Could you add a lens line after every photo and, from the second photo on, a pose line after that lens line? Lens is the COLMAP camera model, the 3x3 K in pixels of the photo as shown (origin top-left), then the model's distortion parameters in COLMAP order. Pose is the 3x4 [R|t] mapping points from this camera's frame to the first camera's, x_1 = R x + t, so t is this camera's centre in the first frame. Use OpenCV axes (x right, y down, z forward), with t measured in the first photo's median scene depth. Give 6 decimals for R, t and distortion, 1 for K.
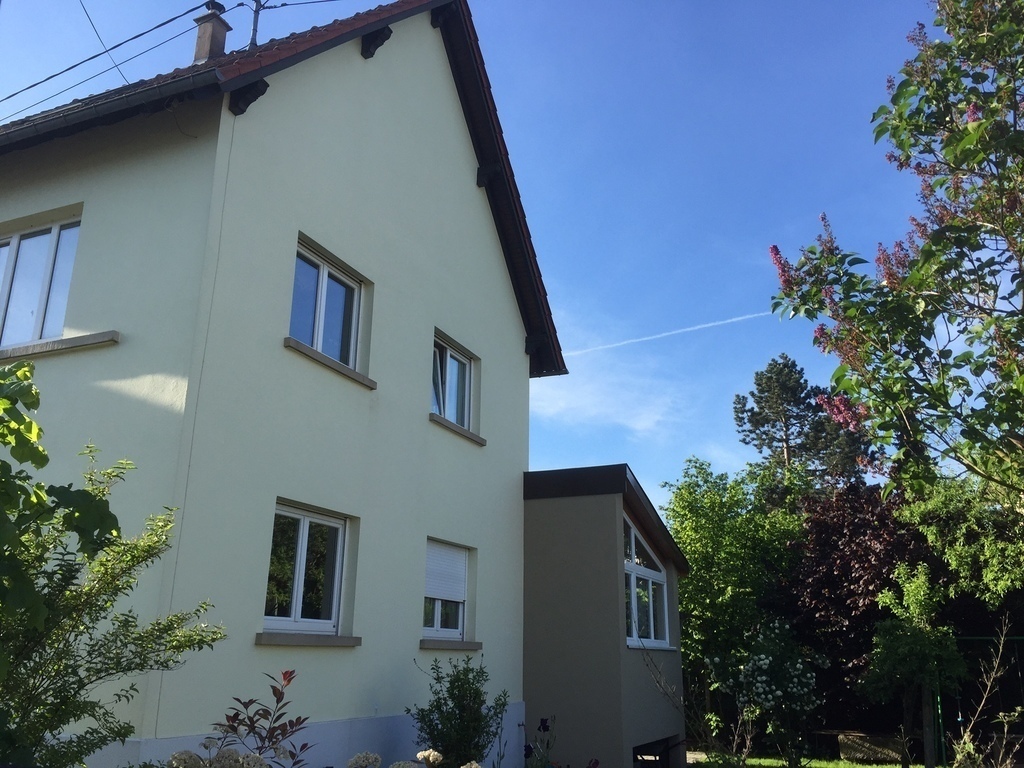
lens RADIAL K [[878.9, 0, 511.3], [0, 878.9, 386.9], [0, 0, 1]] dist [0.016630, -0.013835]
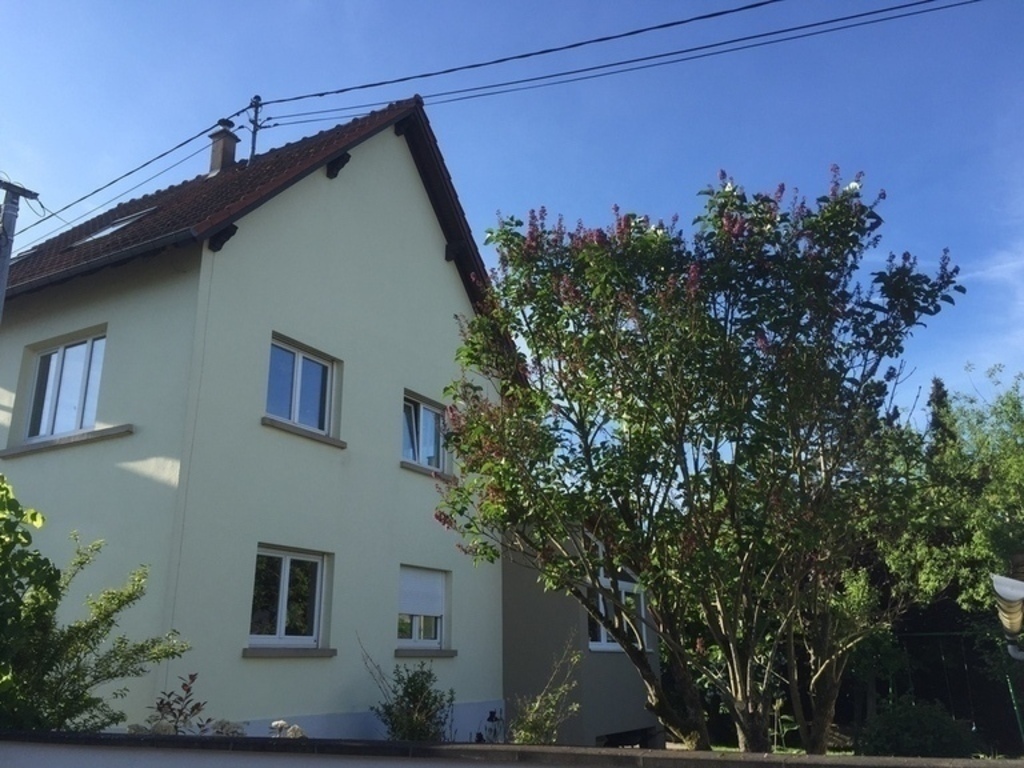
lens RADIAL K [[878.9, 0, 514.0], [0, 878.9, 381.1], [0, 0, 1]] dist [0.016630, -0.013835]
pose [[0.995182, -0.052028, -0.083096, 0.207872], [0.050990, 0.998593, -0.014565, -0.067791], [0.083737, 0.010258, 0.996435, -0.240208]]
